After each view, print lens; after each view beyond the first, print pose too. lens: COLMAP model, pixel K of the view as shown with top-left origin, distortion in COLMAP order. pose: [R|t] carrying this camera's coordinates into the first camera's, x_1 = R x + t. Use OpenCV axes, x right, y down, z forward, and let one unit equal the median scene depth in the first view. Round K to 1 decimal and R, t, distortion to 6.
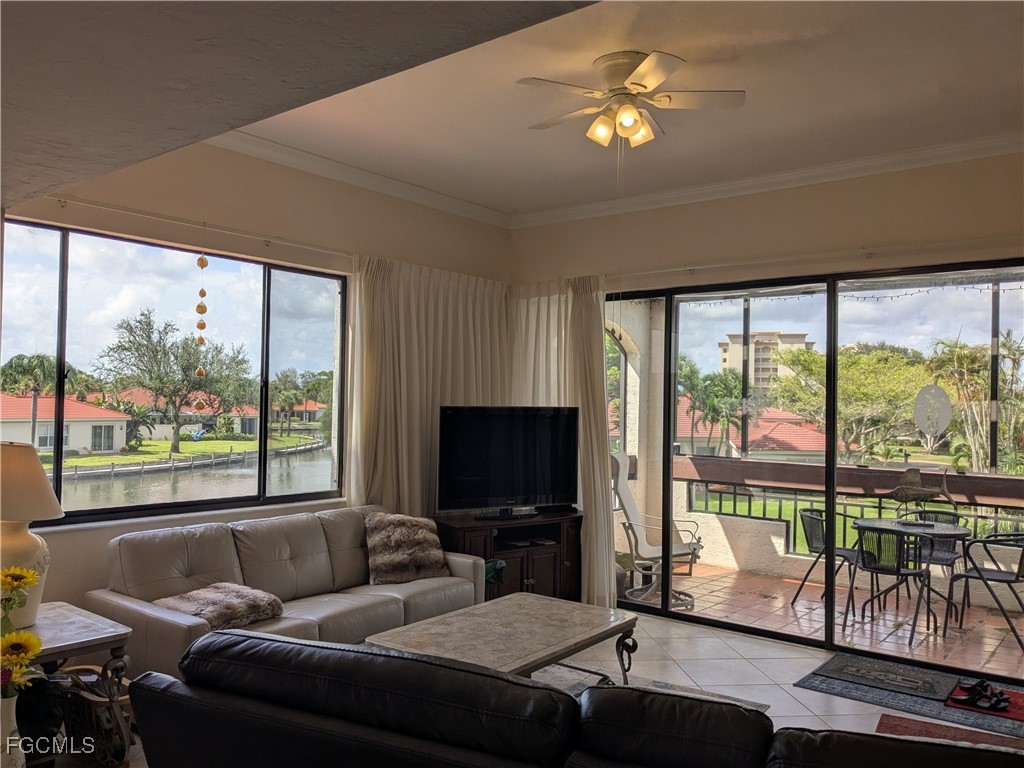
lens RADIAL K [[809.9, 0, 508.6], [0, 809.9, 385.8], [0, 0, 1]] dist [0.056002, -0.098793]
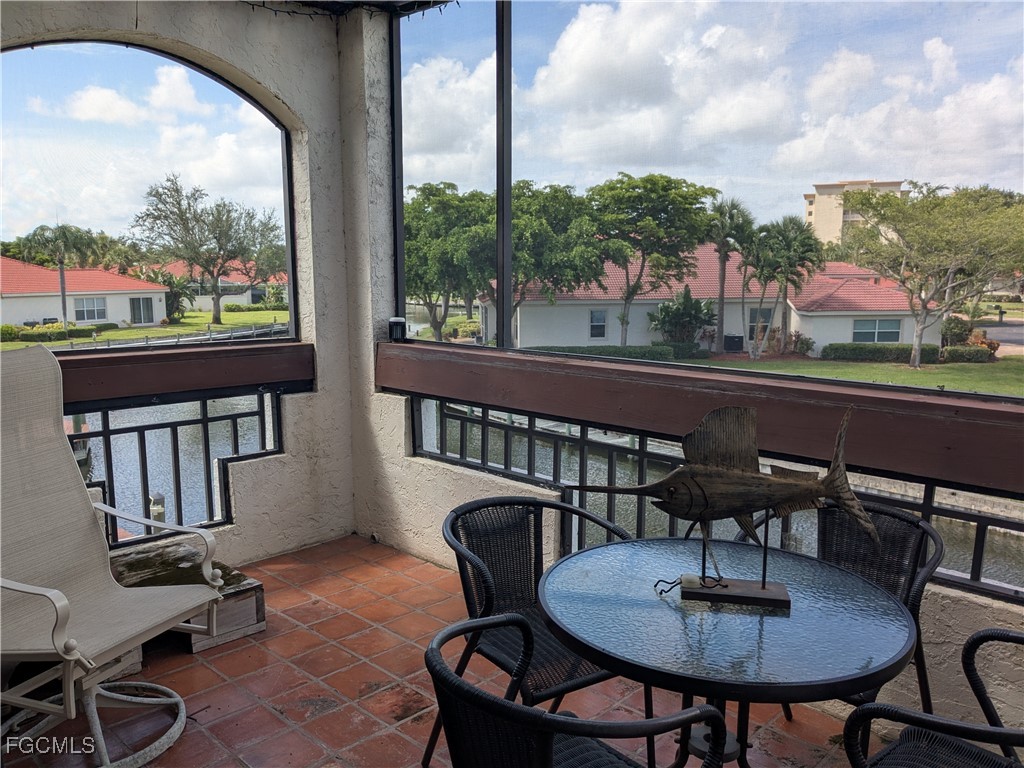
lens RADIAL K [[809.9, 0, 508.6], [0, 809.9, 385.8], [0, 0, 1]] dist [0.056002, -0.098793]
pose [[0.995210, -0.010171, -0.097234, 0.041006], [0.026096, 0.986124, 0.163946, 0.004138], [0.094217, -0.165698, 0.981666, 0.065569]]
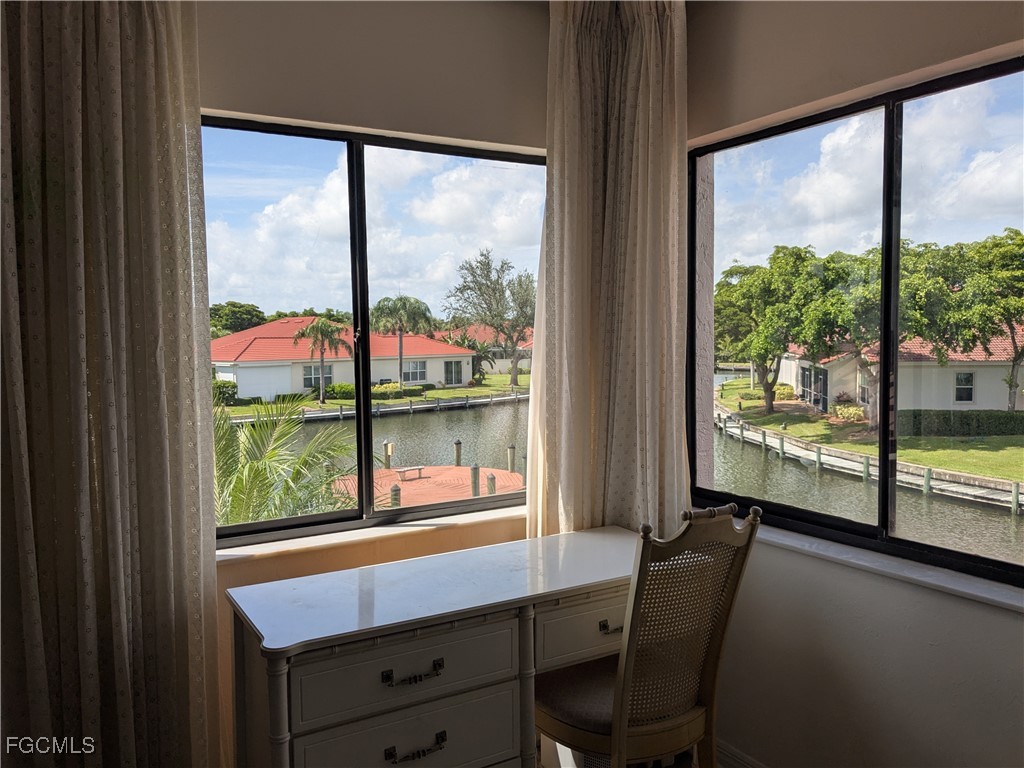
lens RADIAL K [[806.5, 0, 512.0], [0, 806.5, 384.0], [0, 0, 1]] dist [0.065704, -0.100609]
pose [[0.939394, -0.010466, -0.342679, -0.063353], [0.038498, 0.996432, 0.075104, 0.002042], [0.340670, -0.083745, 0.936446, 0.027055]]
